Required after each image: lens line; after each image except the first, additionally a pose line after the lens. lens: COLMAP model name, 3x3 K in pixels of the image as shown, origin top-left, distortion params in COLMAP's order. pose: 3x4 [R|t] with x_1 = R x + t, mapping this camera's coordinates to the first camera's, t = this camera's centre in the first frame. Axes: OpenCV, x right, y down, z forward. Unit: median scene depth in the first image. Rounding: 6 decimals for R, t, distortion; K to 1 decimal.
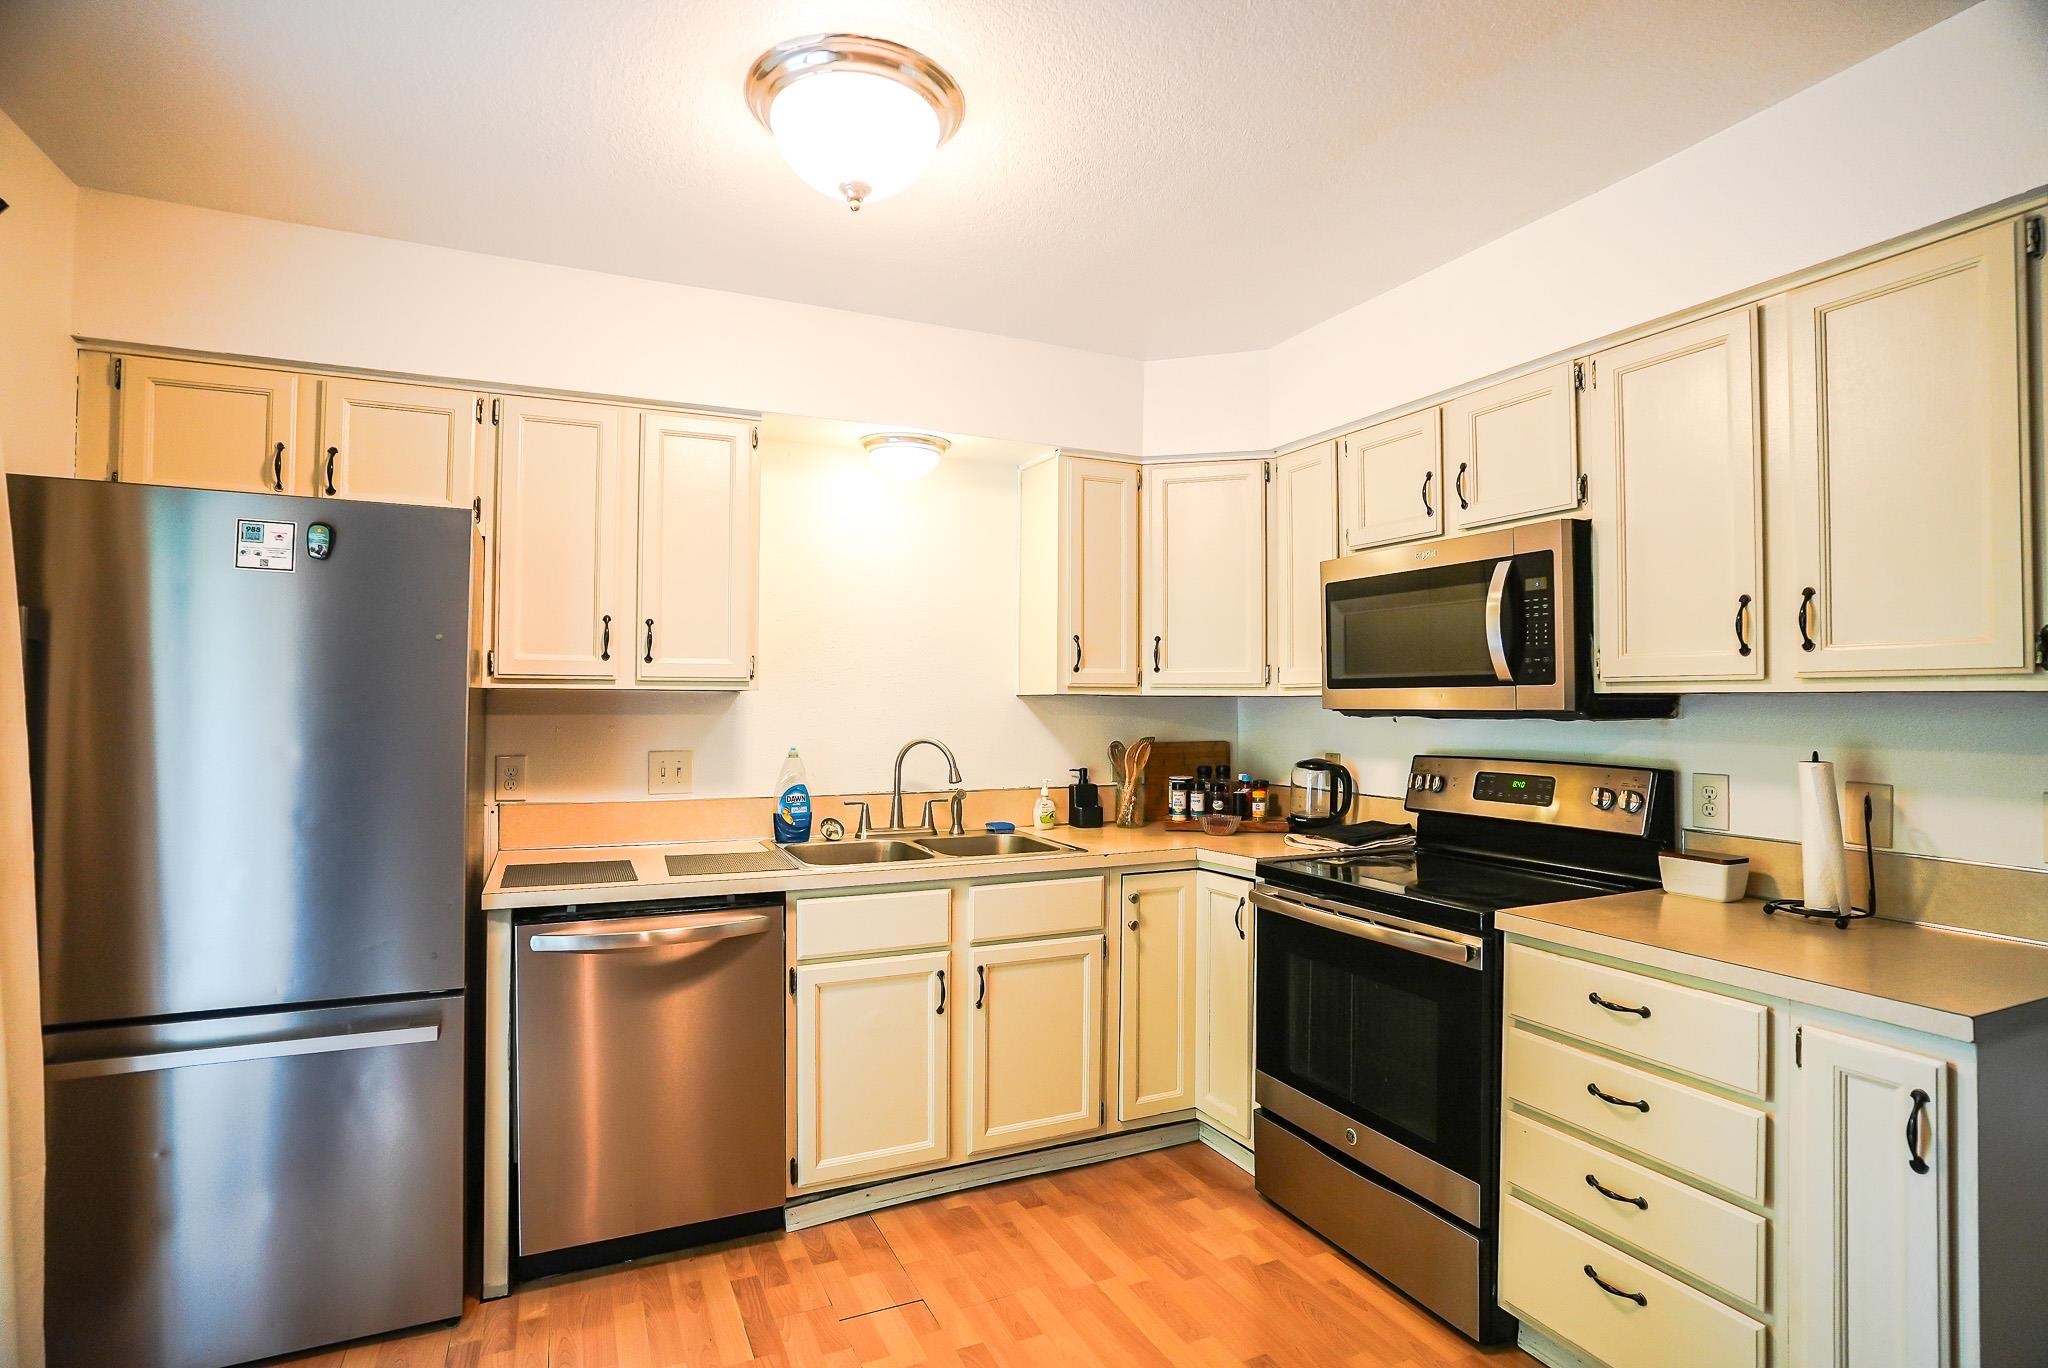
lens RADIAL K [[1020.1, 0, 1021.2], [0, 1020.1, 675.0], [0, 0, 1]] dist [-0.044620, 0.005269]
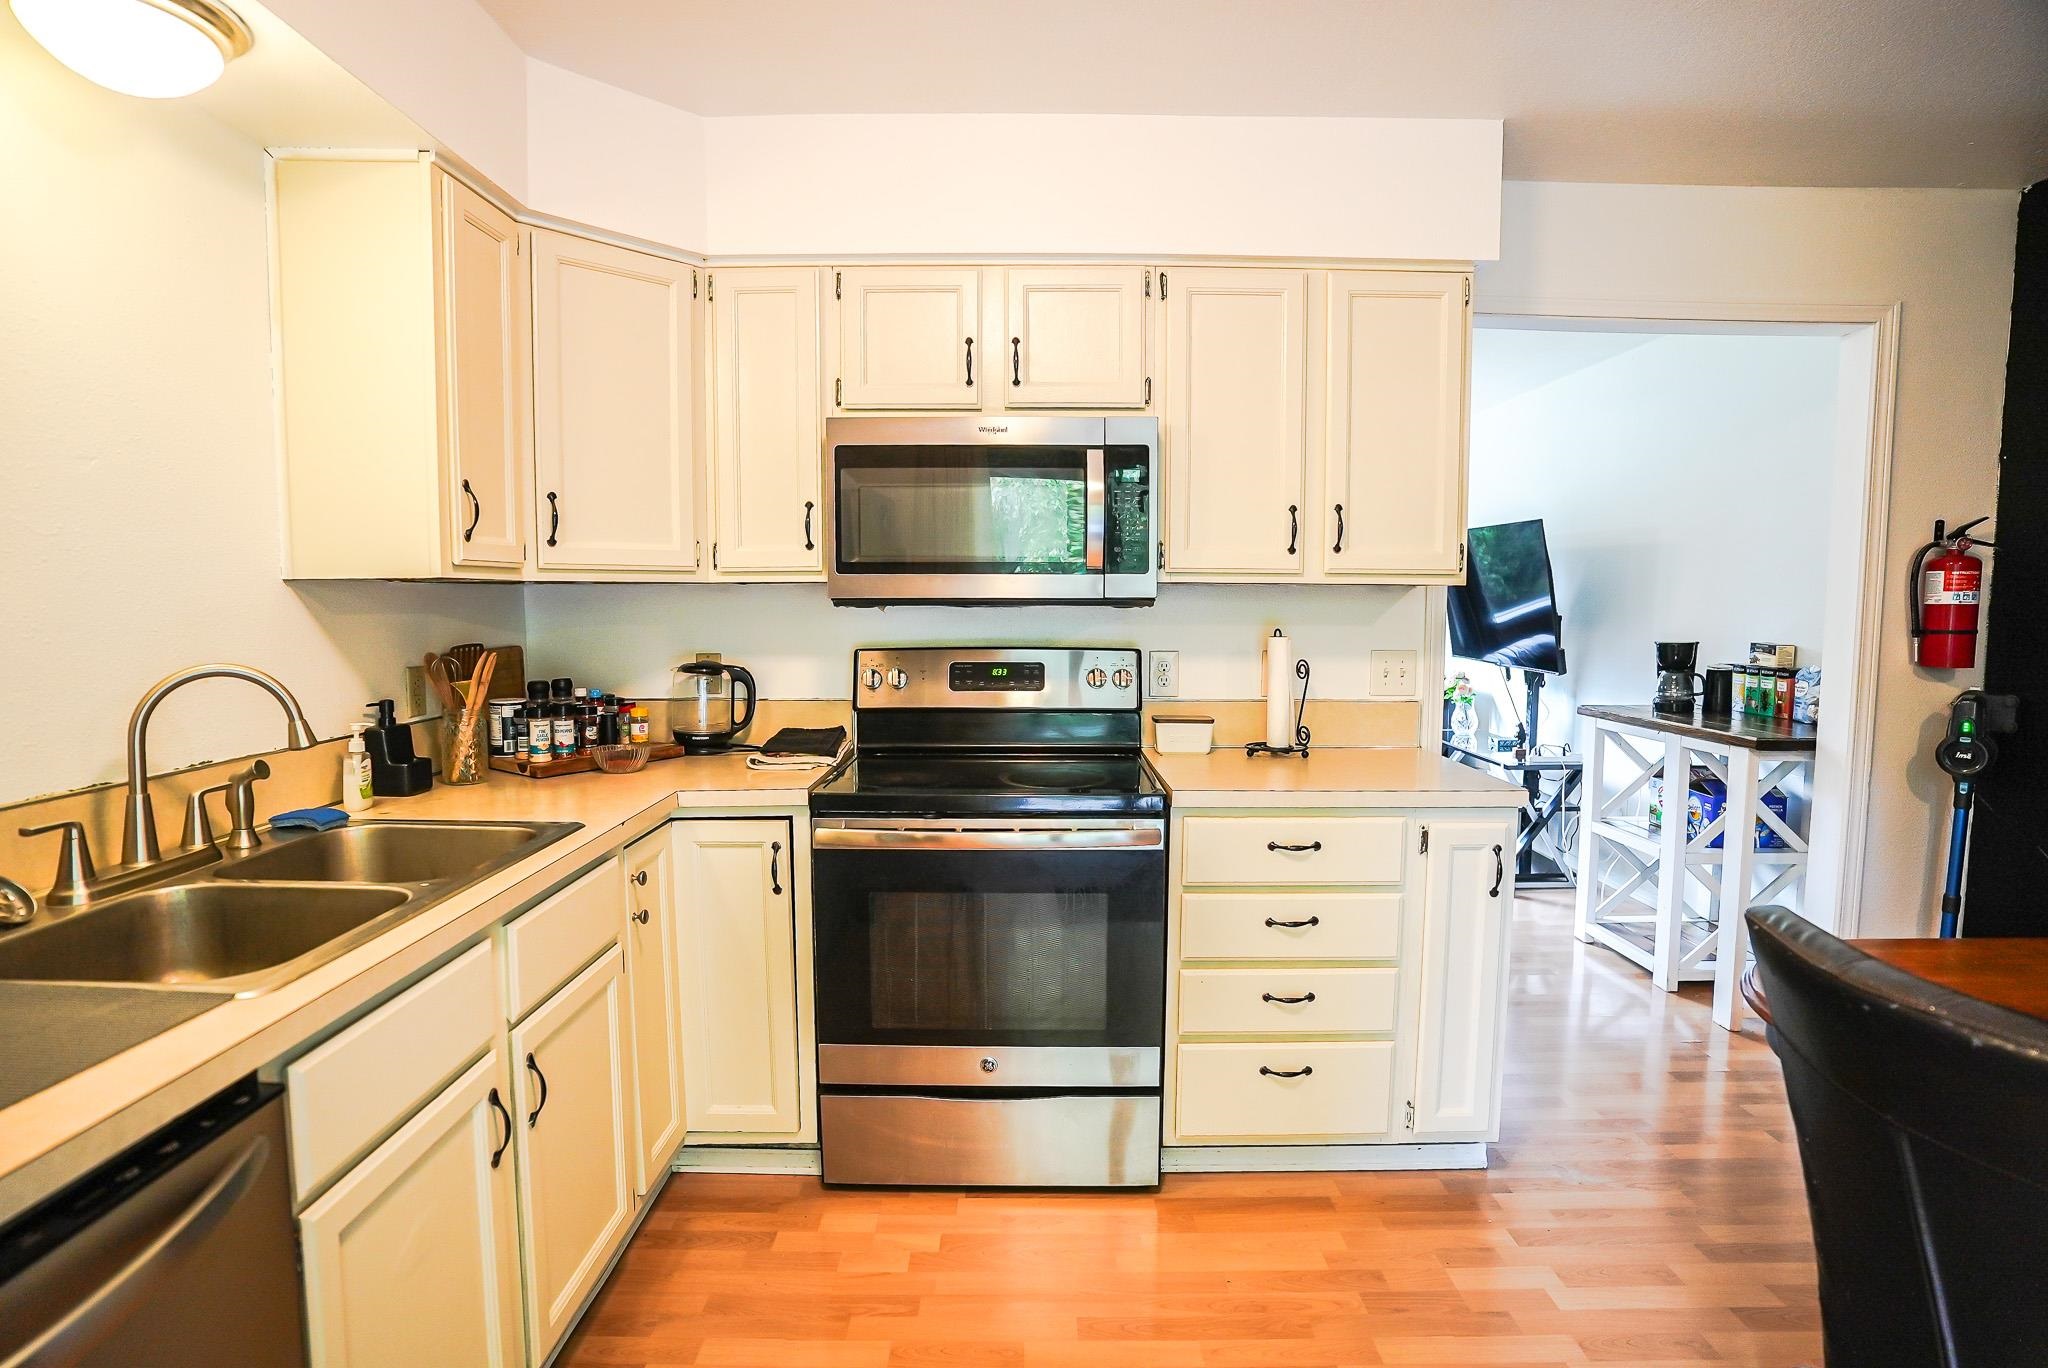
lens RADIAL K [[1020.1, 0, 1014.3], [0, 1020.1, 691.4], [0, 0, 1]] dist [-0.044620, 0.005269]
pose [[0.430418, -0.085974, 0.898526, -0.395428], [-0.023566, 0.994044, 0.106402, 0.017354], [-0.902322, -0.066972, 0.425828, 0.514403]]
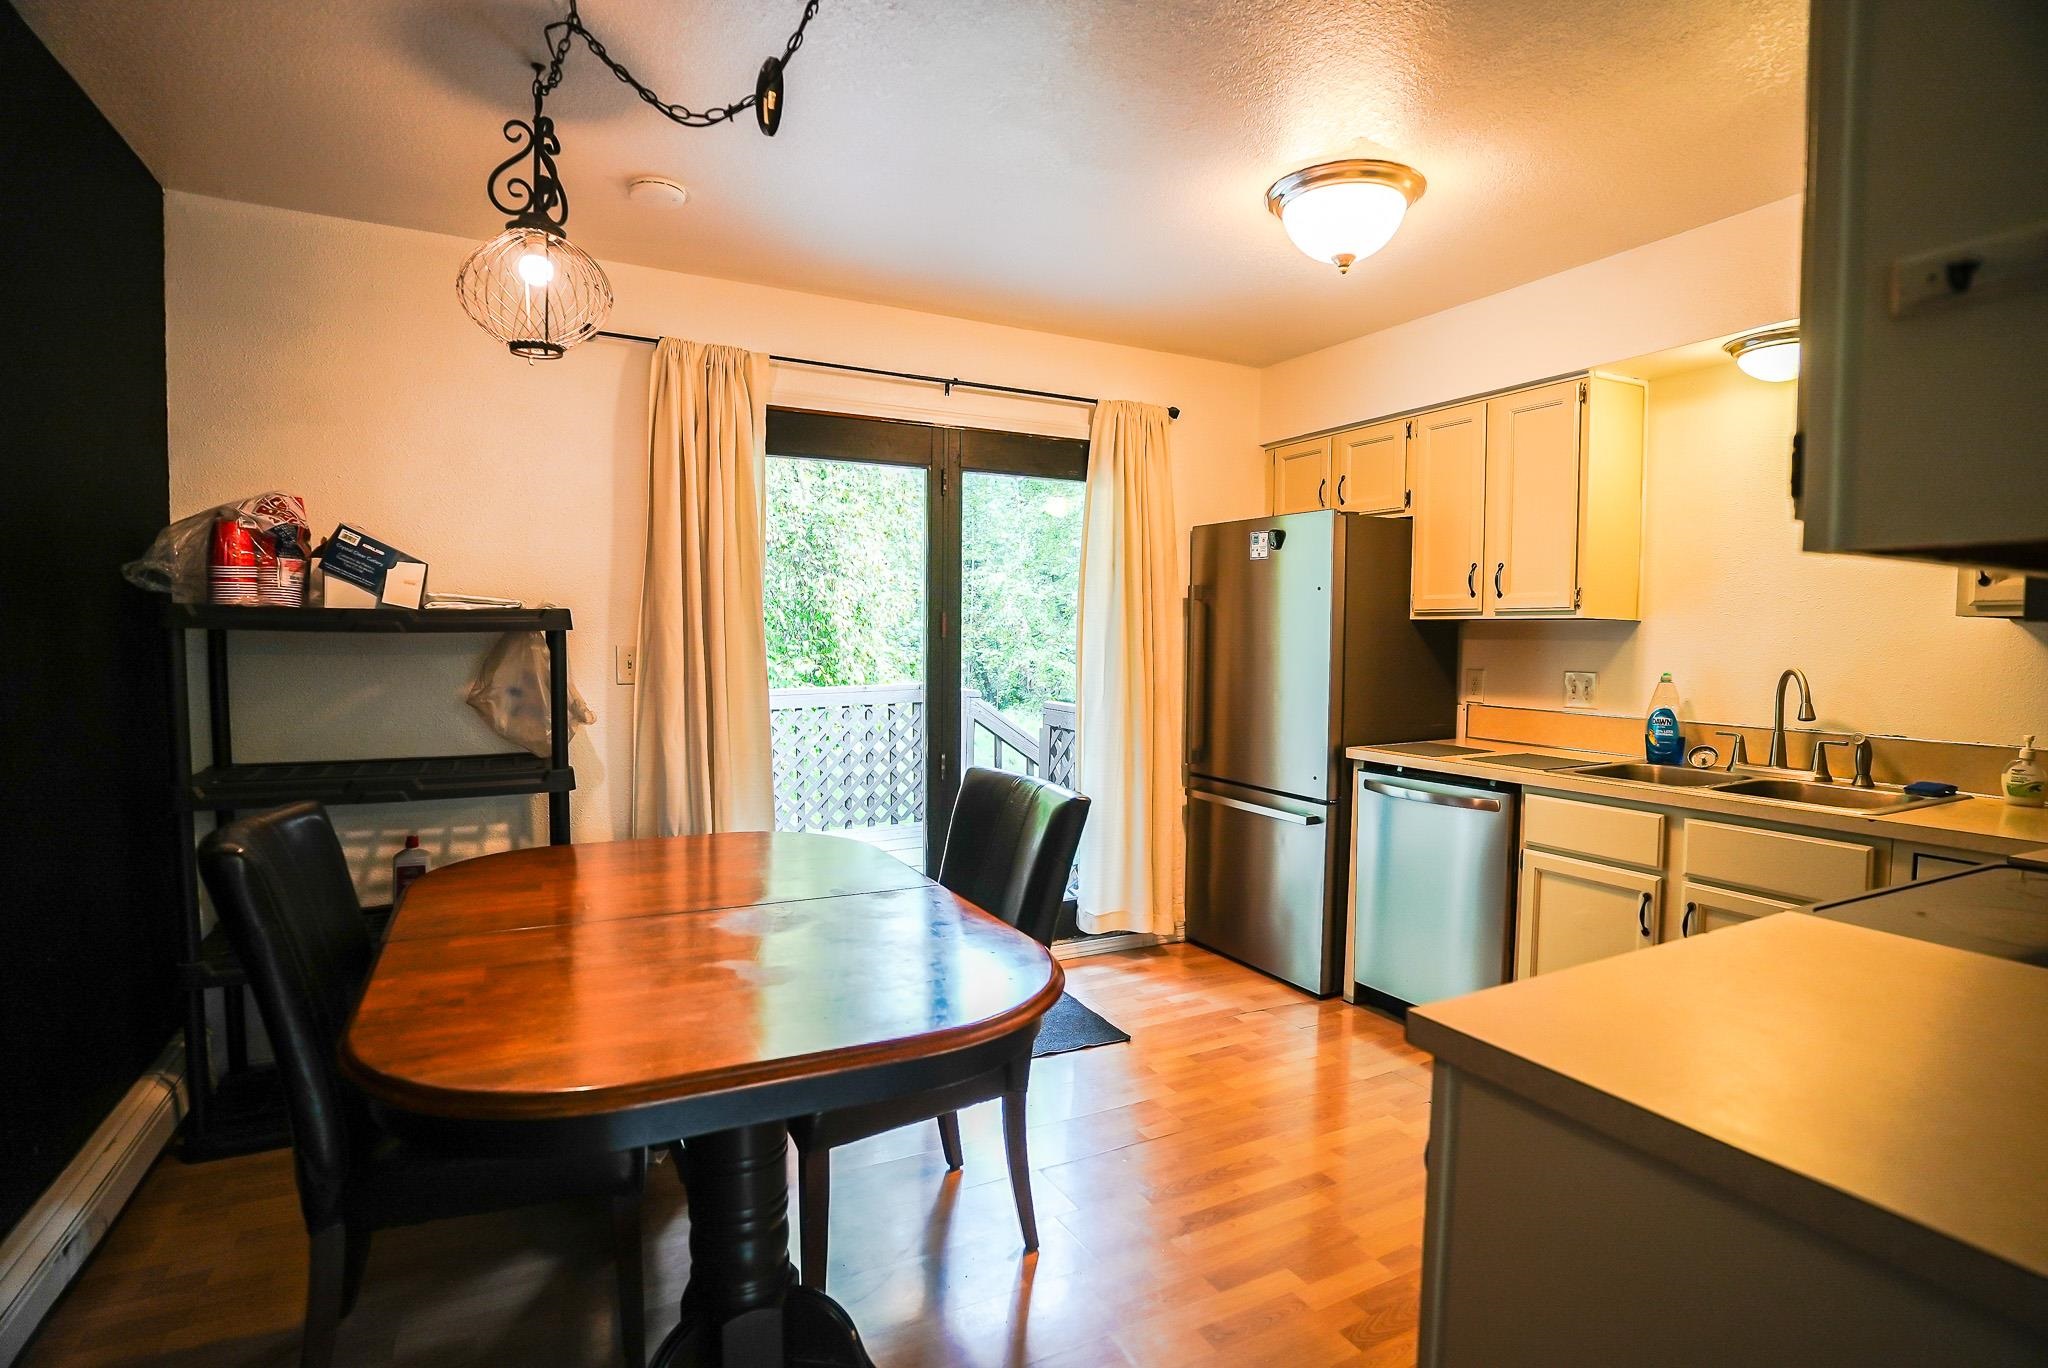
lens RADIAL K [[1020.1, 0, 1023.3], [0, 1020.1, 692.4], [0, 0, 1]] dist [-0.044620, 0.005269]
pose [[0.047363, 0.050550, -0.997598, 0.824890], [0.018514, 0.998503, 0.051475, 0.028183], [0.998706, -0.020907, 0.046356, 0.321213]]
